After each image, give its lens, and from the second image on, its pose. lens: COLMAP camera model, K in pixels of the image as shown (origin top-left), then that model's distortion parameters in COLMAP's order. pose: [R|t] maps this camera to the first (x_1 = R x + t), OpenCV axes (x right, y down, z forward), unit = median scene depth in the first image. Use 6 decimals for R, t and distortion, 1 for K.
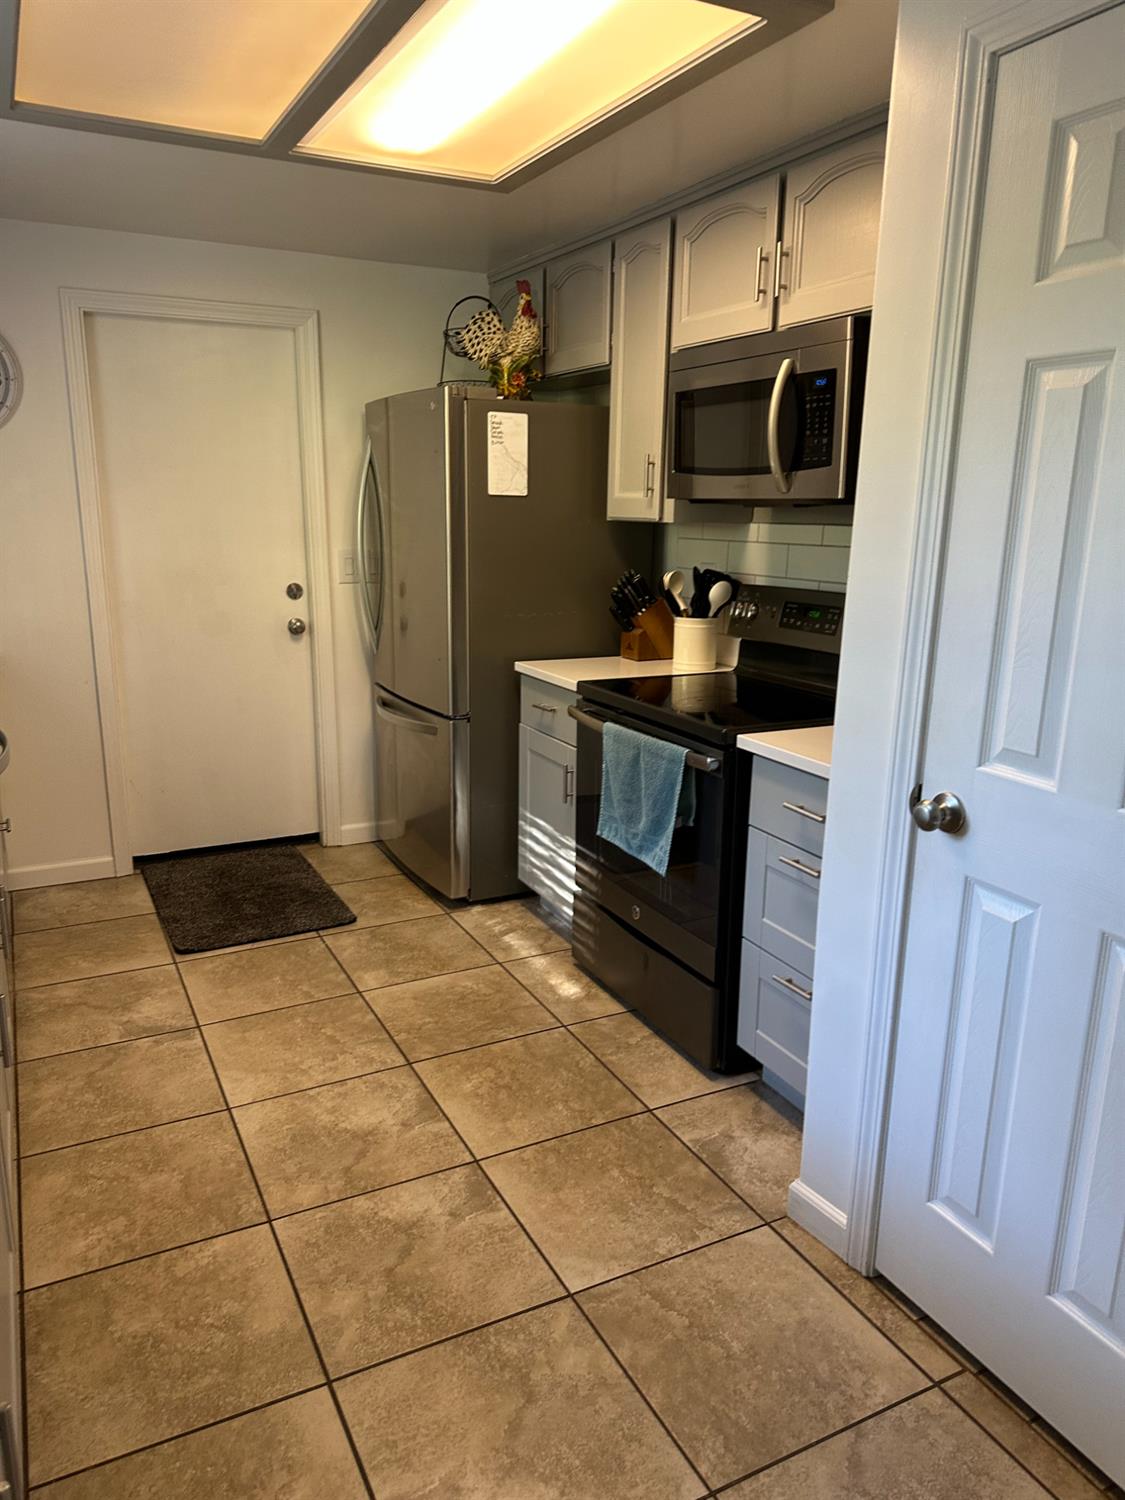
lens RADIAL K [[1061.5, 0, 550.0], [0, 1061.5, 747.6], [0, 0, 1]] dist [0.062862, -0.075435]
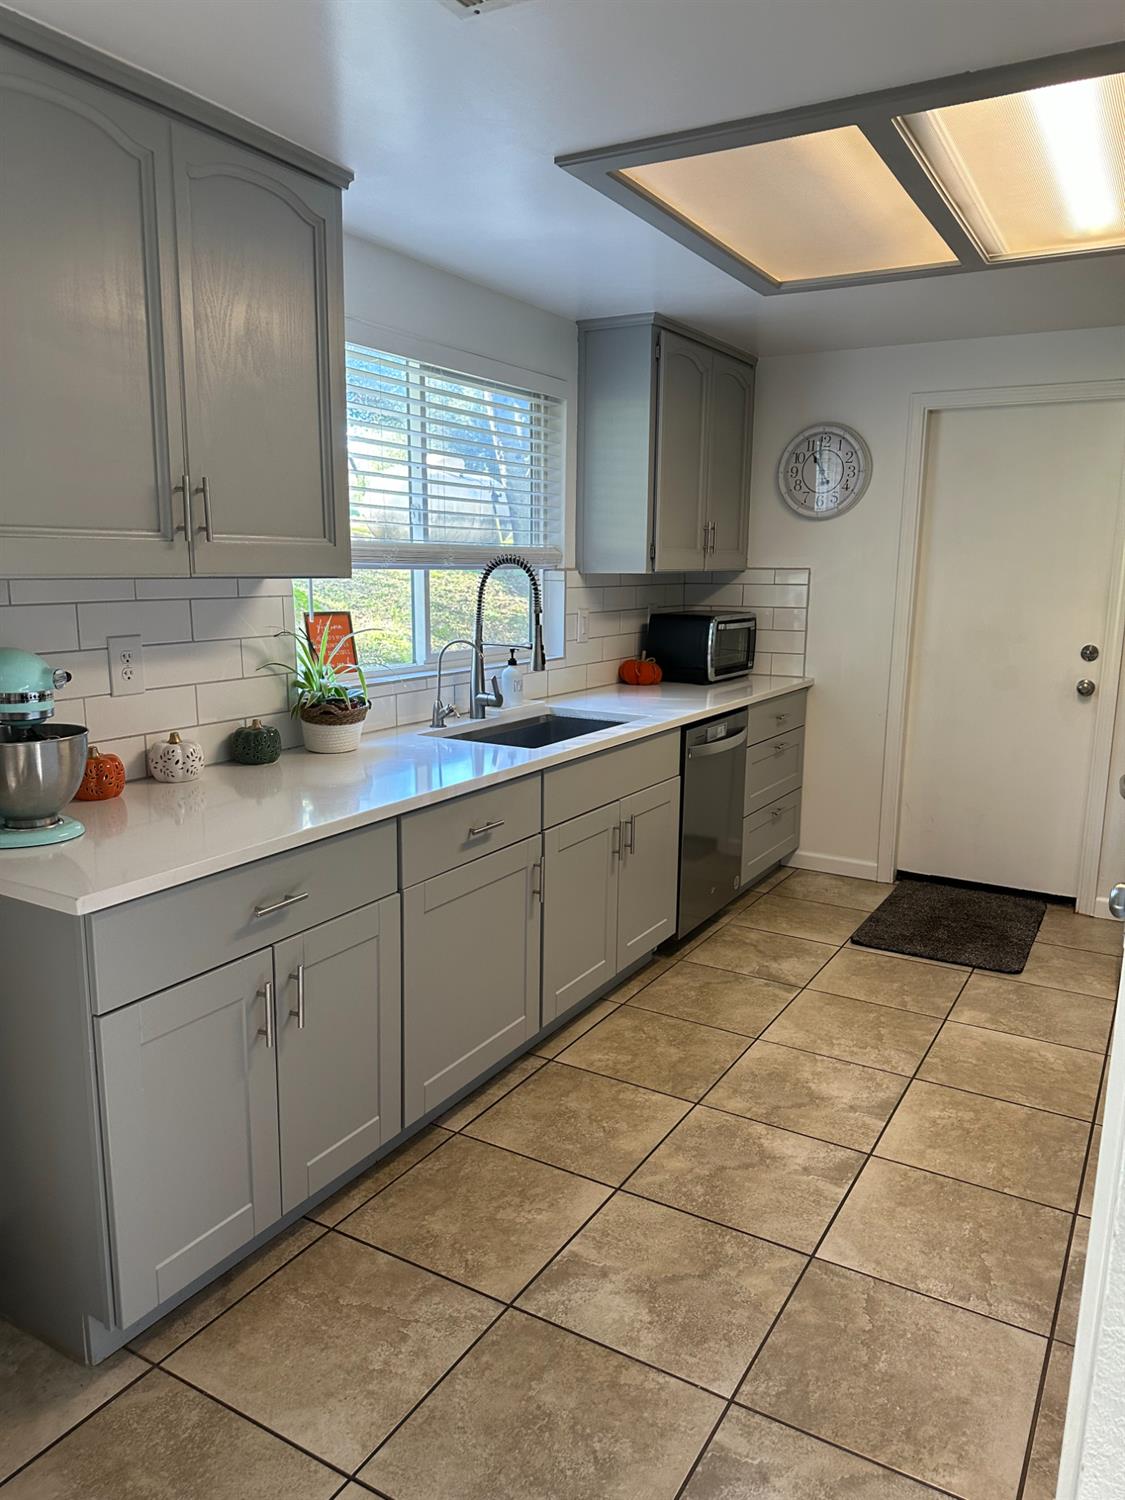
lens RADIAL K [[1061.5, 0, 557.6], [0, 1061.5, 748.2], [0, 0, 1]] dist [0.062862, -0.075435]
pose [[0.545600, 0.151066, -0.824317, 0.486571], [-0.206149, 0.977588, 0.042709, 0.001085], [0.812295, 0.146630, 0.564515, 0.054766]]
